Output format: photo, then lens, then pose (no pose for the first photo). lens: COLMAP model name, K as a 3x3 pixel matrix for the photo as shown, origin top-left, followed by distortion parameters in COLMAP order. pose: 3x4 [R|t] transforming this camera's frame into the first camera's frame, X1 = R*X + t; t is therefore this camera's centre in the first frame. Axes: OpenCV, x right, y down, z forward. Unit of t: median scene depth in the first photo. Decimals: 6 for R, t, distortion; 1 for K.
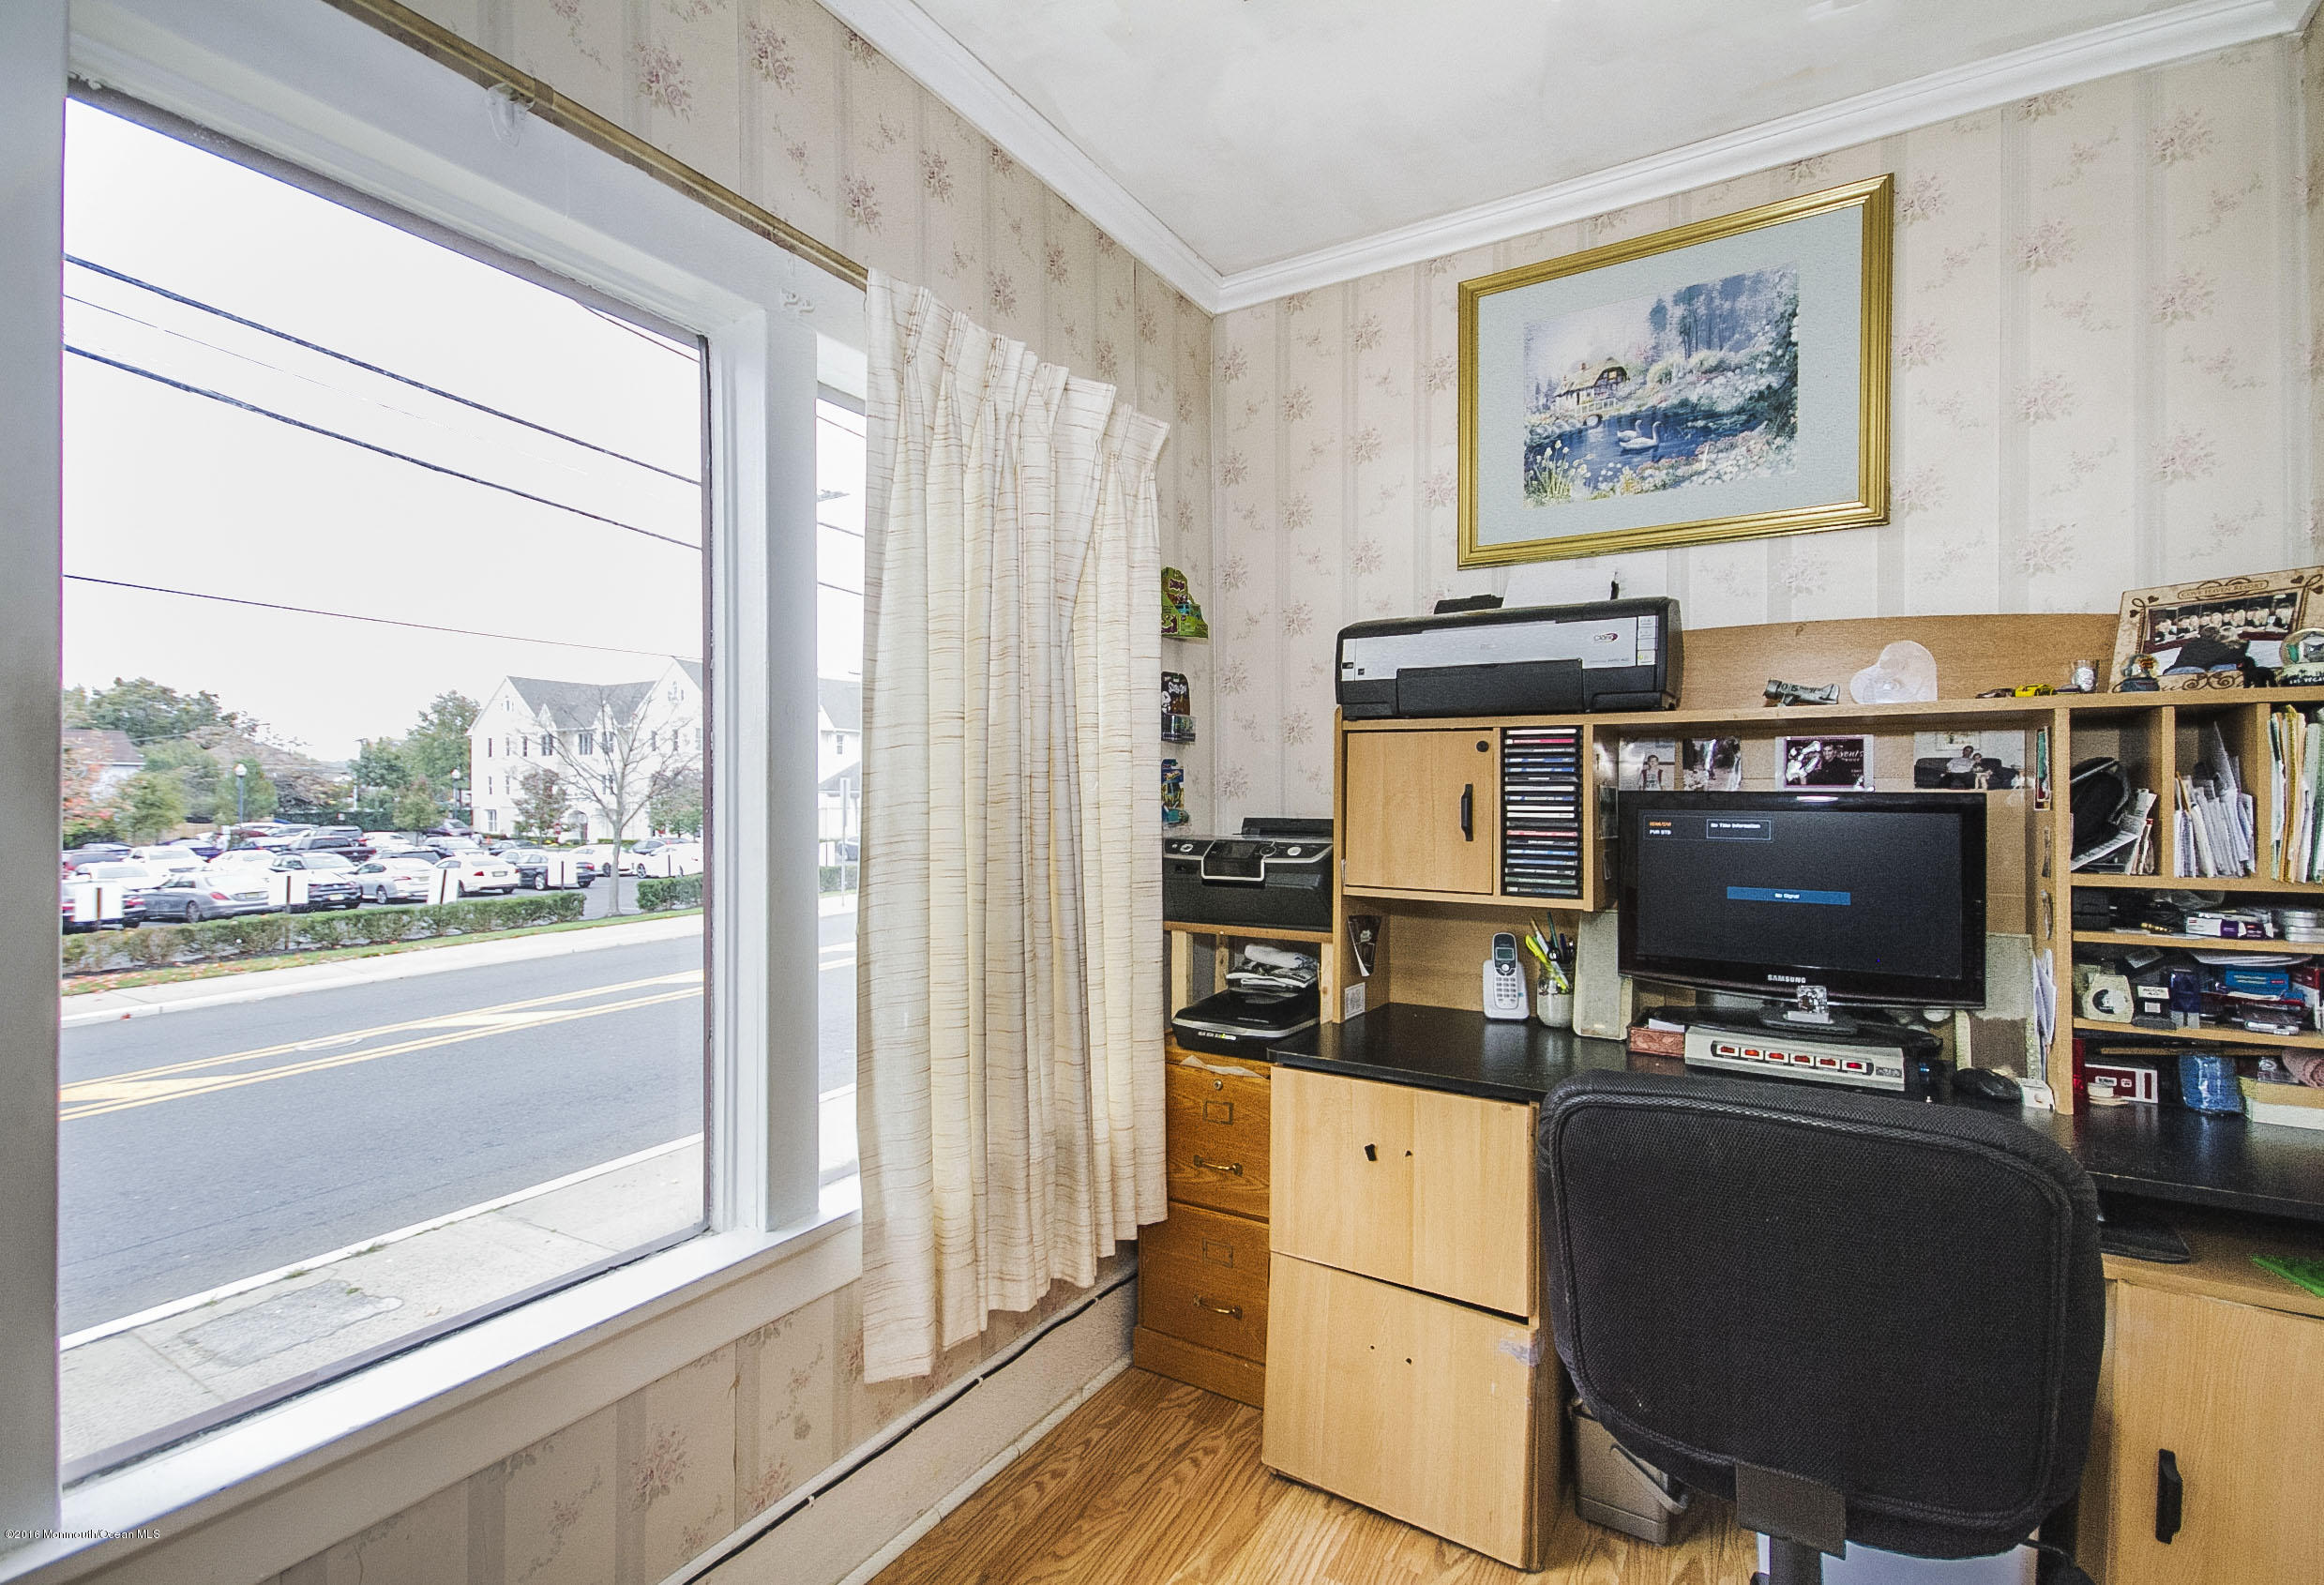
lens RADIAL K [[1076.1, 0, 1156.9], [0, 1076.1, 781.9], [0, 0, 1]] dist [0.026030, -0.000579]
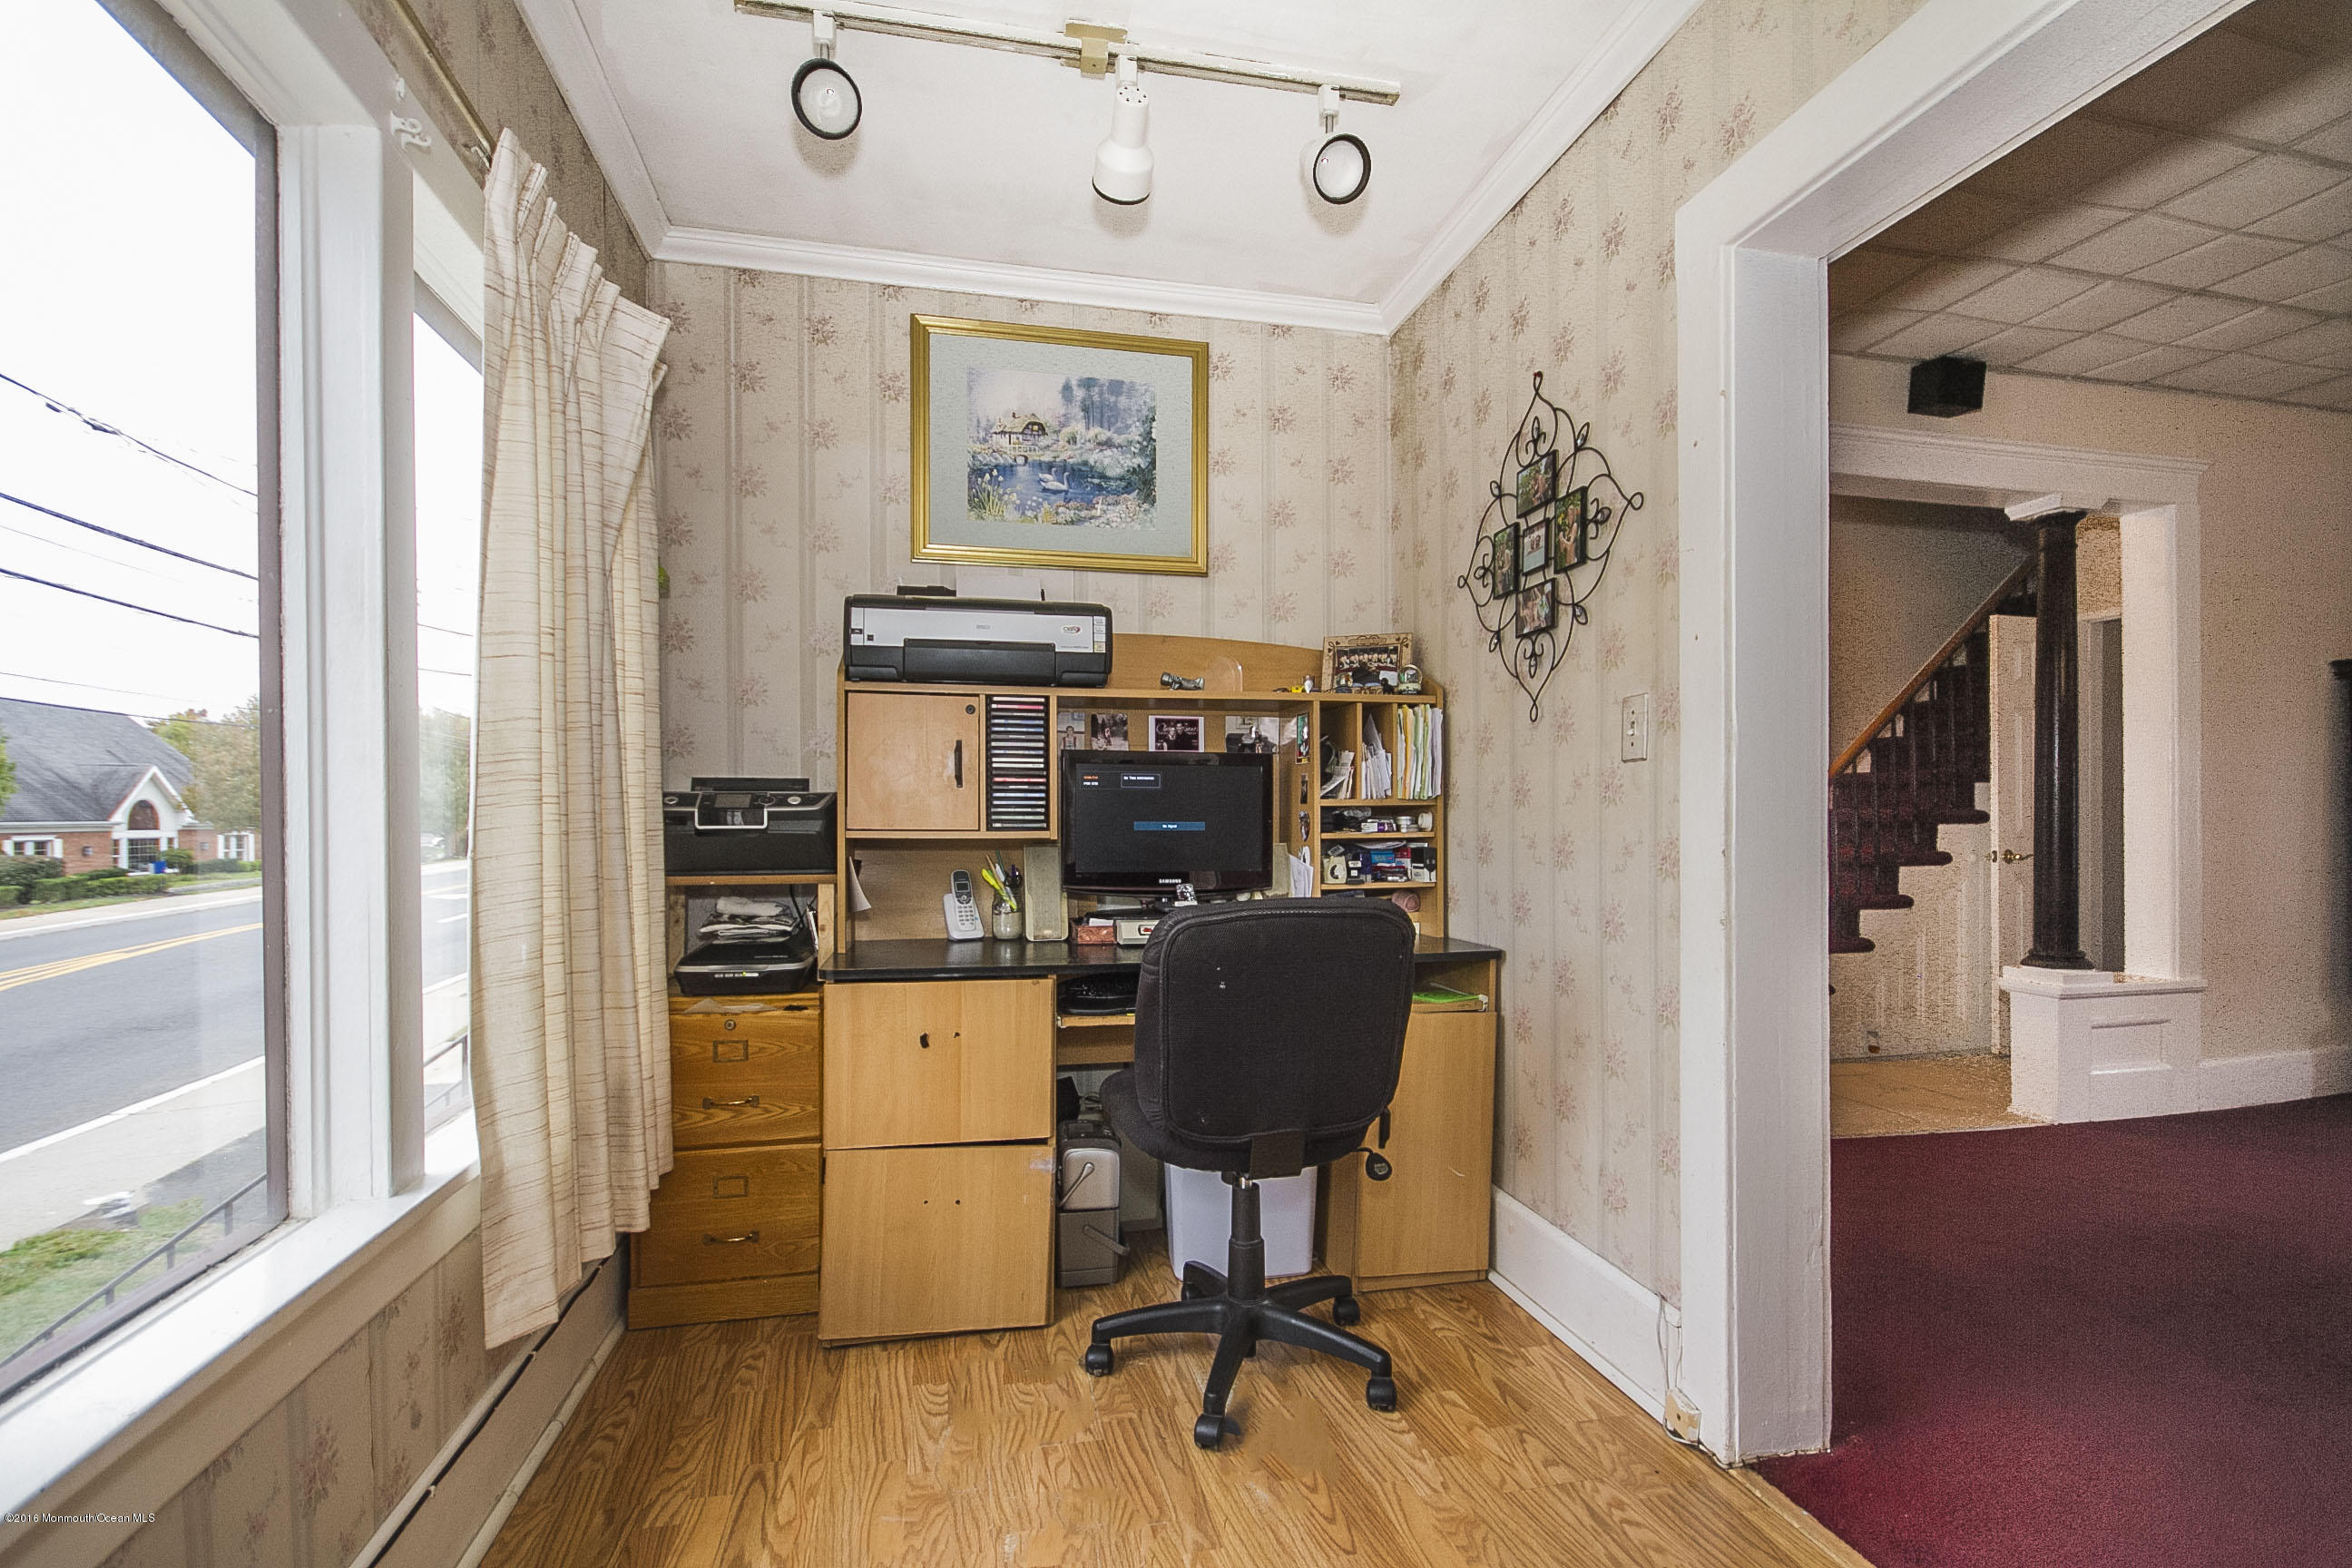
lens RADIAL K [[1099.3, 0, 1177.2], [0, 1099.3, 807.2], [0, 0, 1]] dist [0.001027, 0.001259]
pose [[0.720989, 0.002186, 0.692943, -0.396962], [-0.004774, 0.999987, 0.001812, 0.075606], [-0.692930, -0.004614, 0.720990, -0.054299]]
